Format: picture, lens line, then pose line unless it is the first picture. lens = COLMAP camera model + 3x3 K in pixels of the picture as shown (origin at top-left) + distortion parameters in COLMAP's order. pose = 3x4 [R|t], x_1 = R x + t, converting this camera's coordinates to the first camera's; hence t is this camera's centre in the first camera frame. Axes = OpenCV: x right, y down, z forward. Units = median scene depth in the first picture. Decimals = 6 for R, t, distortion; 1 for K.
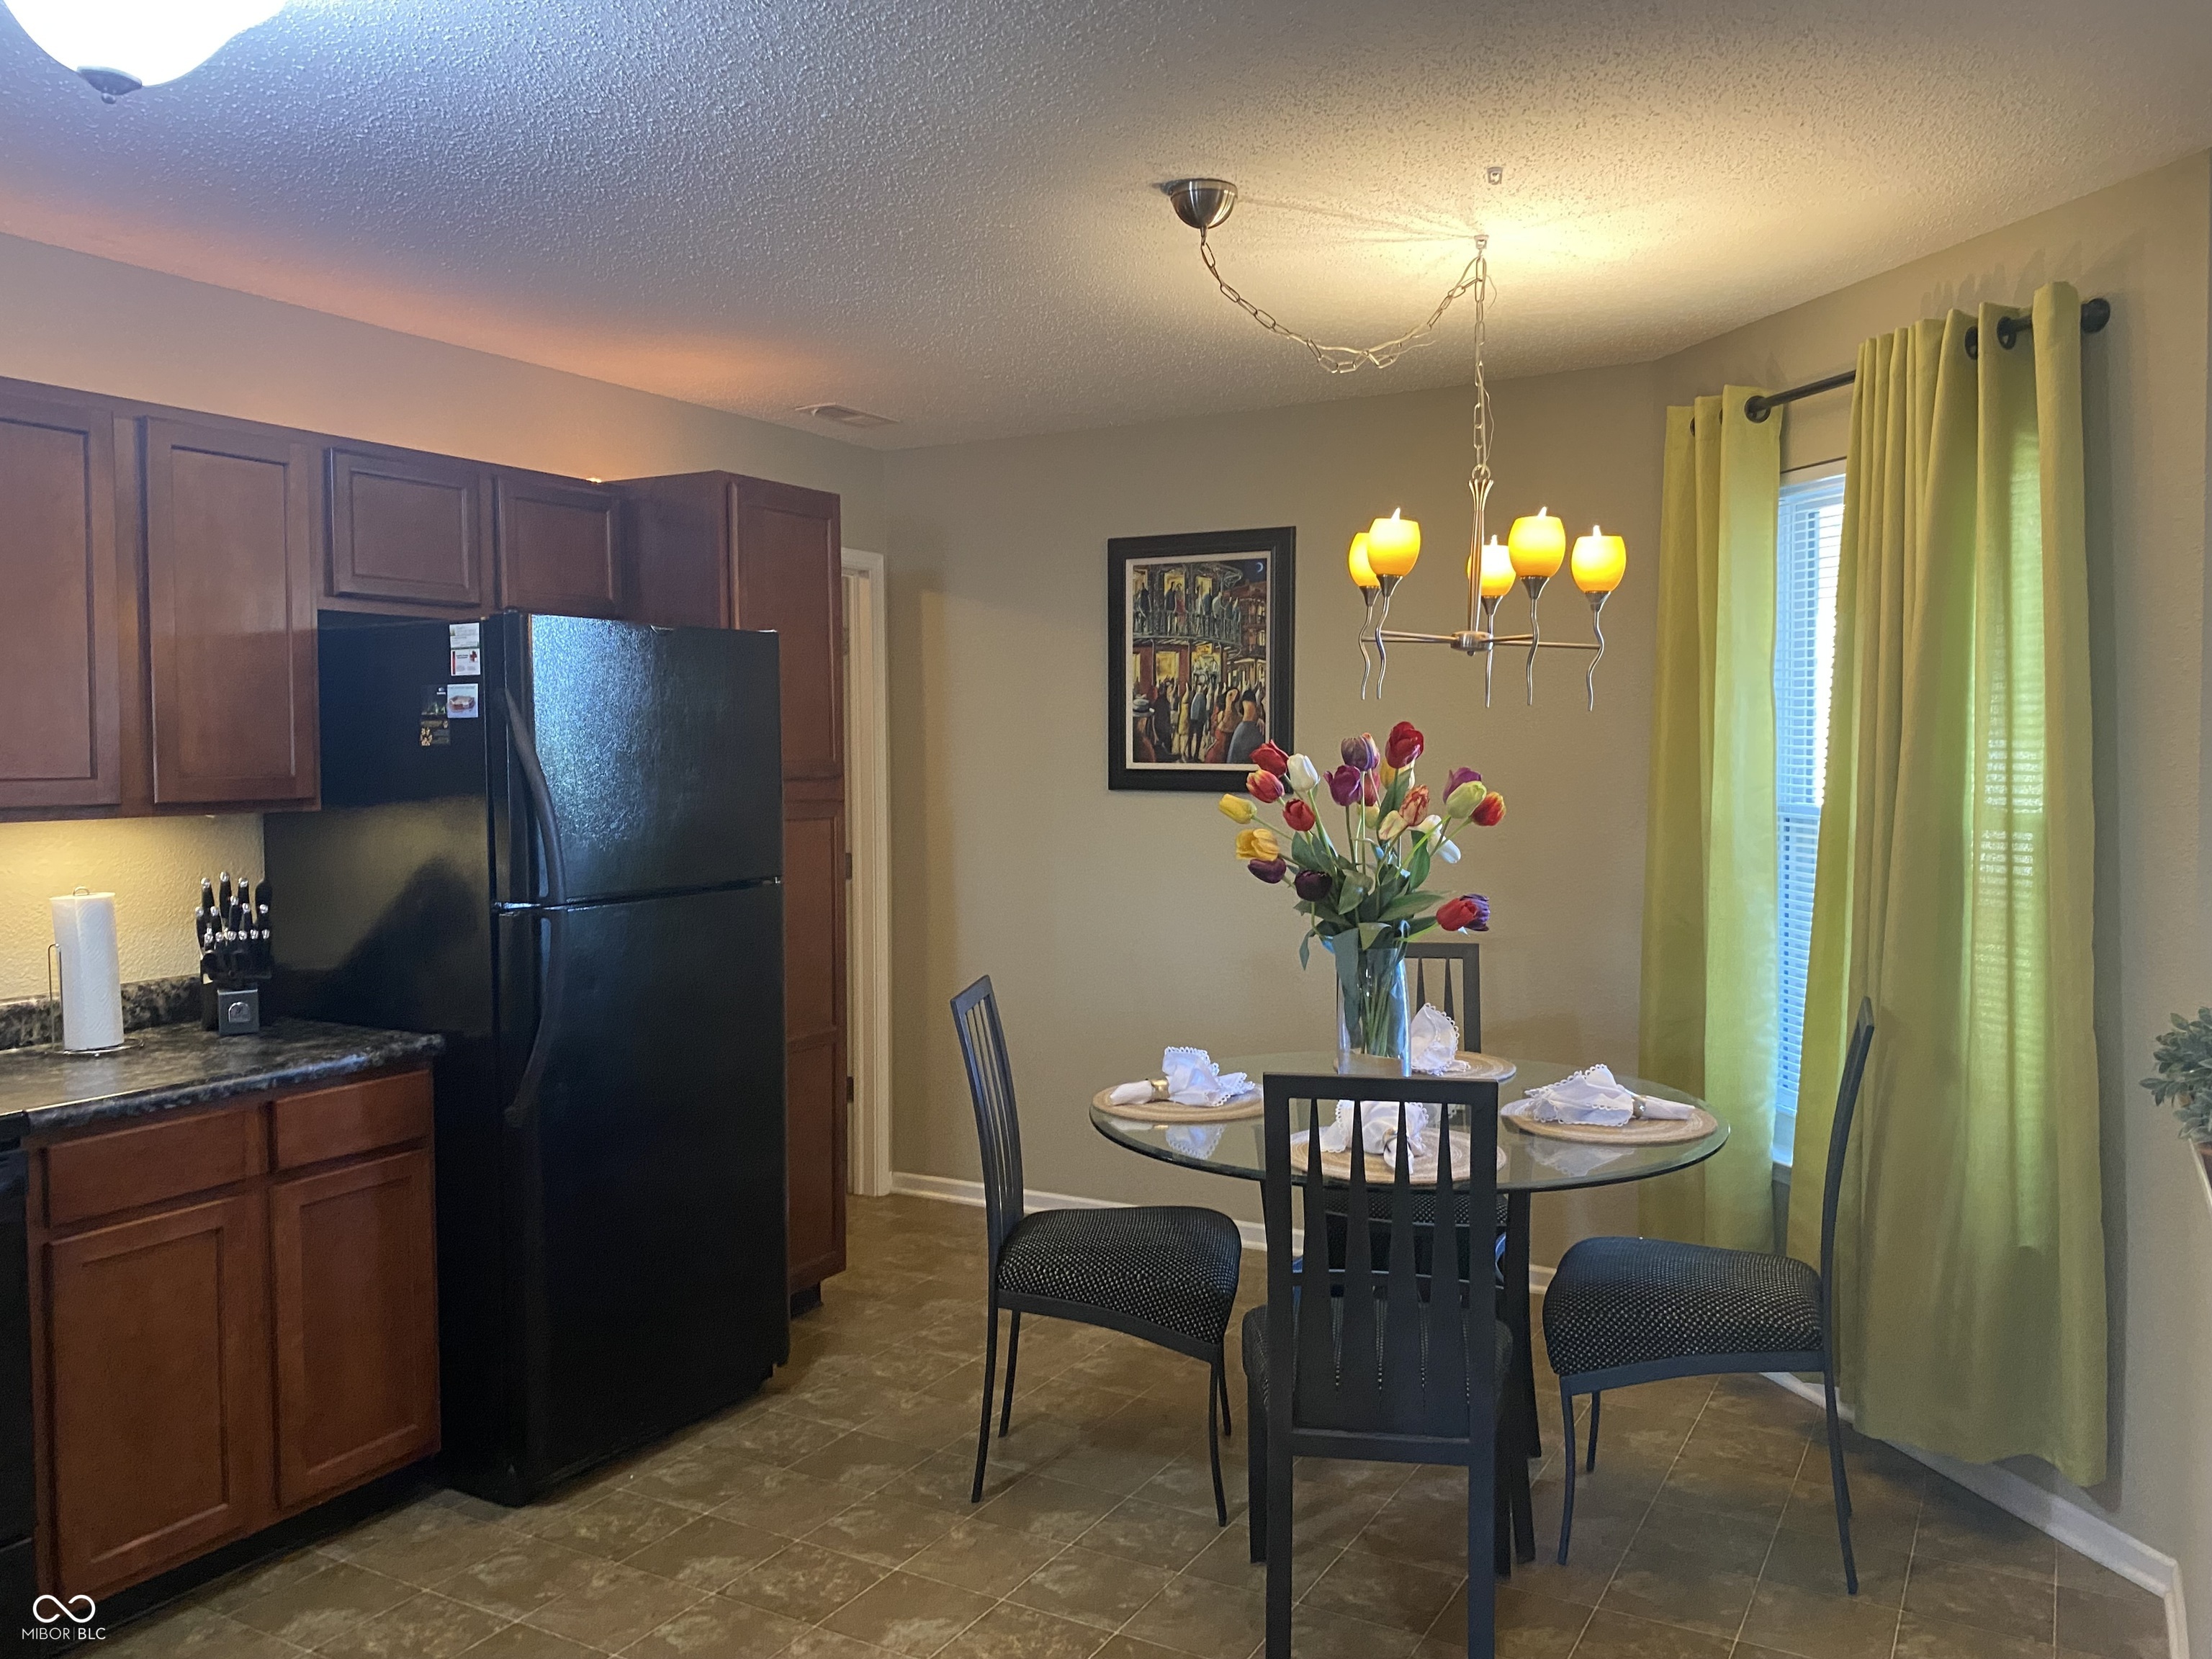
lens RADIAL K [[1668.2, 0, 1111.0], [0, 1668.2, 824.4], [0, 0, 1]] dist [0.057501, -0.095795]
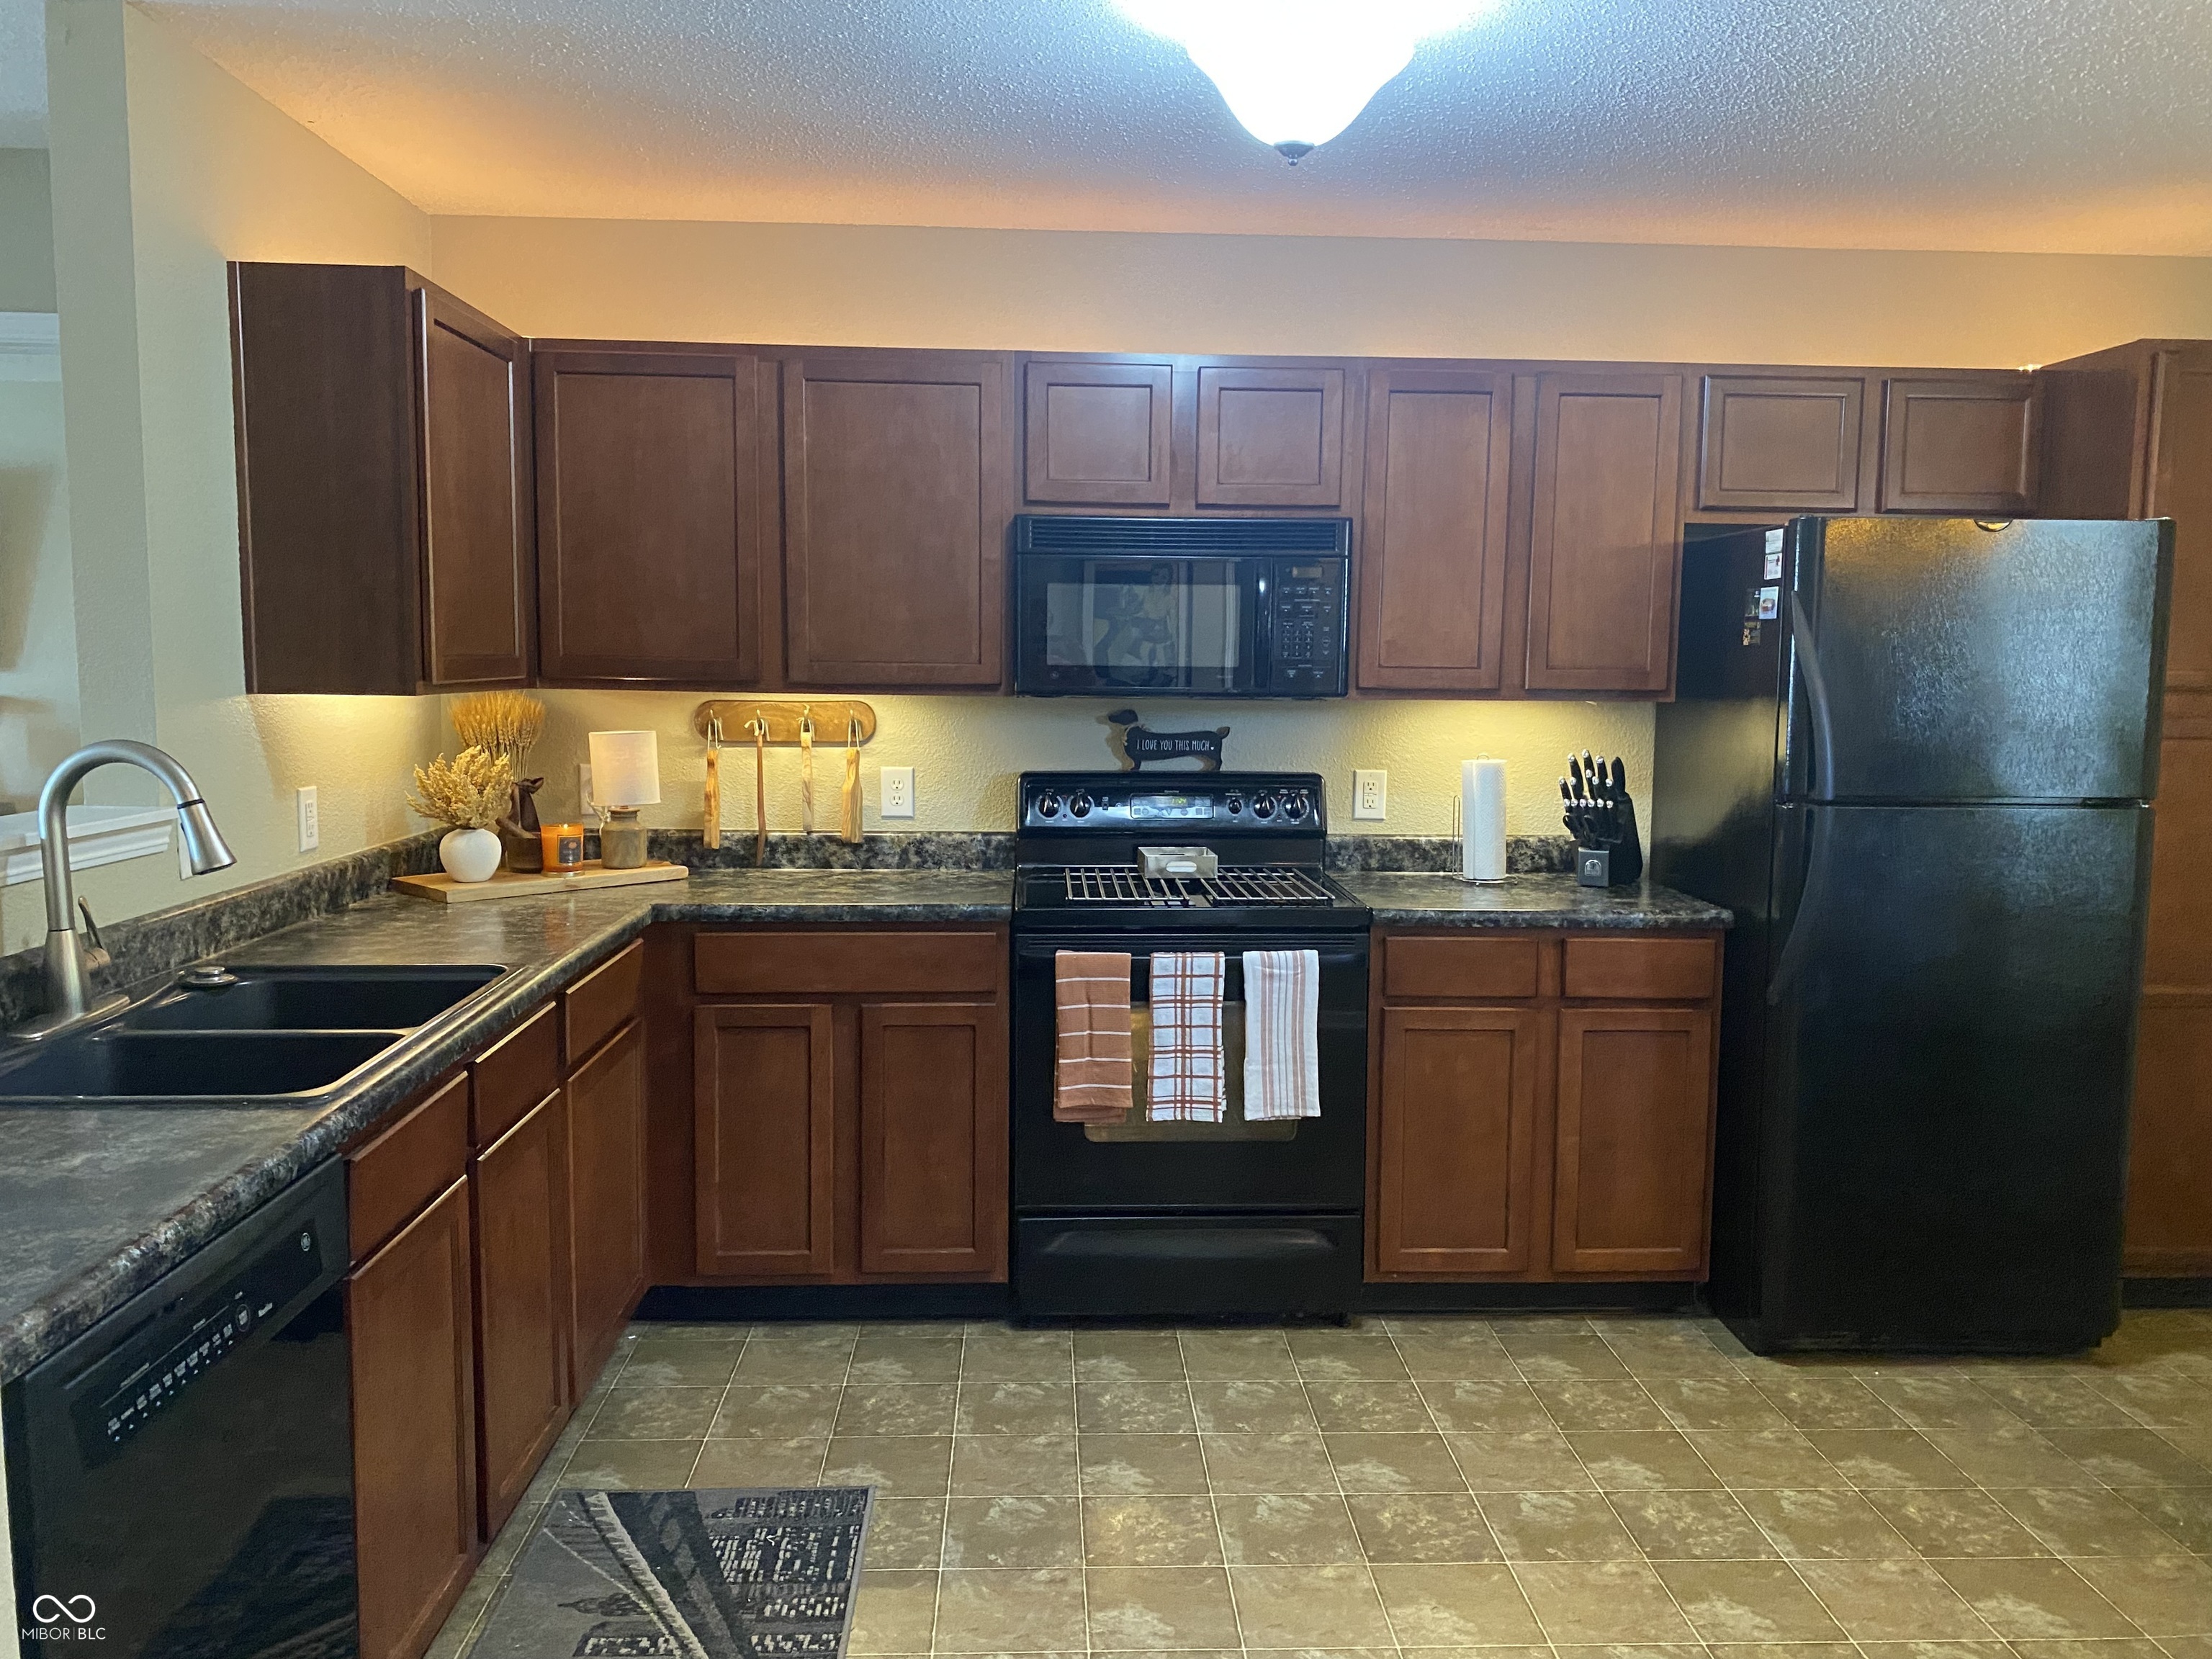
lens RADIAL K [[1668.2, 0, 1115.1], [0, 1668.2, 847.0], [0, 0, 1]] dist [0.057501, -0.095795]
pose [[0.524432, 0.111521, -0.844117, 0.317452], [-0.054533, 0.993749, 0.097409, -0.000949], [0.849704, -0.005052, 0.527236, 0.083131]]
